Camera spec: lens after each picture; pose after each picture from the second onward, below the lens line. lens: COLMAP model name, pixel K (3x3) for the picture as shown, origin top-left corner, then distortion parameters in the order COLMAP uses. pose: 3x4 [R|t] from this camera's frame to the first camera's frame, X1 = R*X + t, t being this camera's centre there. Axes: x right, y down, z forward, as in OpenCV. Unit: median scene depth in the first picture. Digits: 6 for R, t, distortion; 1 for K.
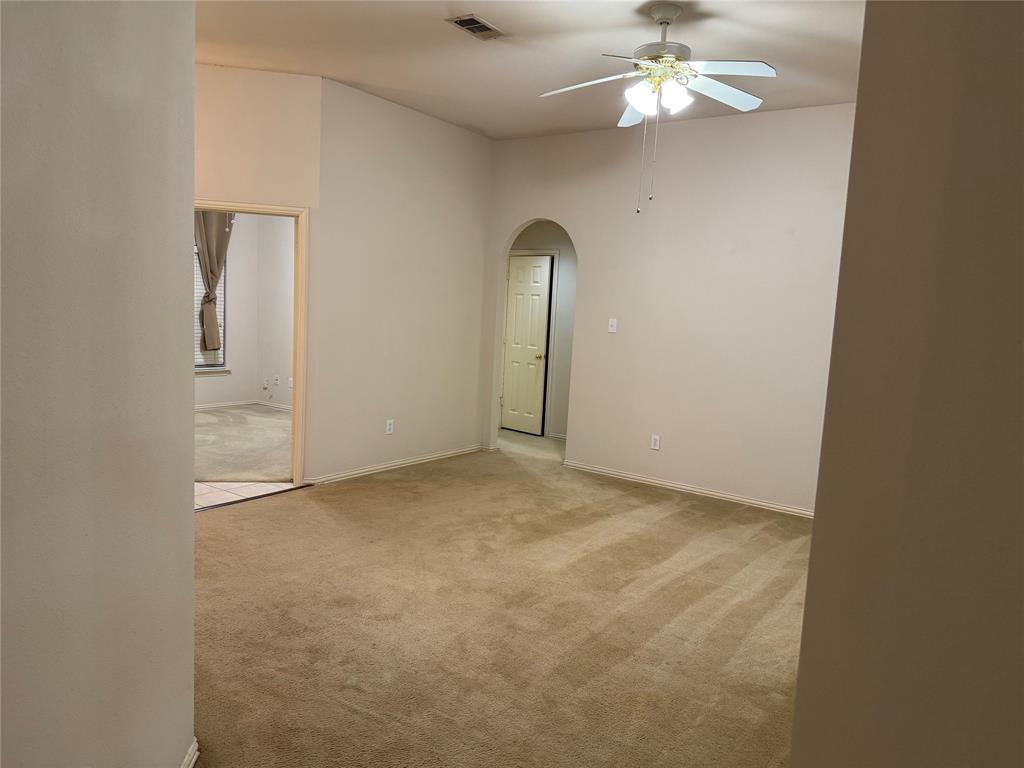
lens RADIAL K [[714.5, 0, 513.5], [0, 714.5, 380.6], [0, 0, 1]] dist [0.002184, -0.000499]
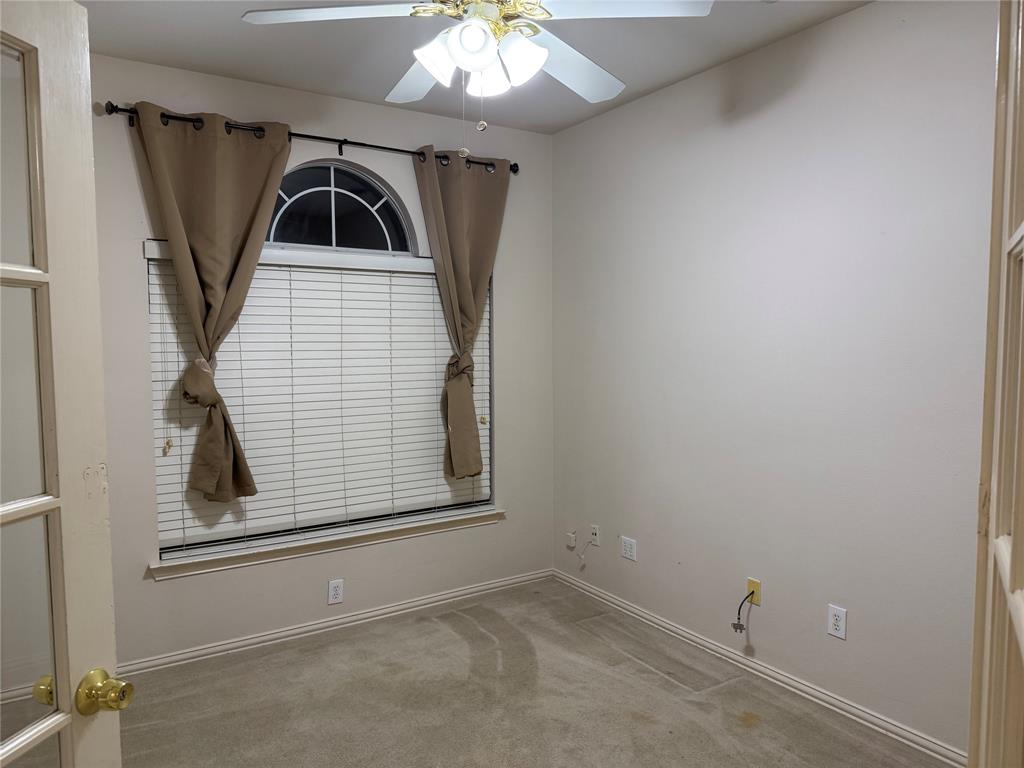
lens RADIAL K [[714.5, 0, 513.5], [0, 714.5, 385.5], [0, 0, 1]] dist [0.002184, -0.000499]
pose [[0.922420, -0.033444, -0.384738, -0.207762], [0.009269, 0.997873, -0.064520, -0.071290], [0.386078, 0.055948, 0.920768, 0.571415]]
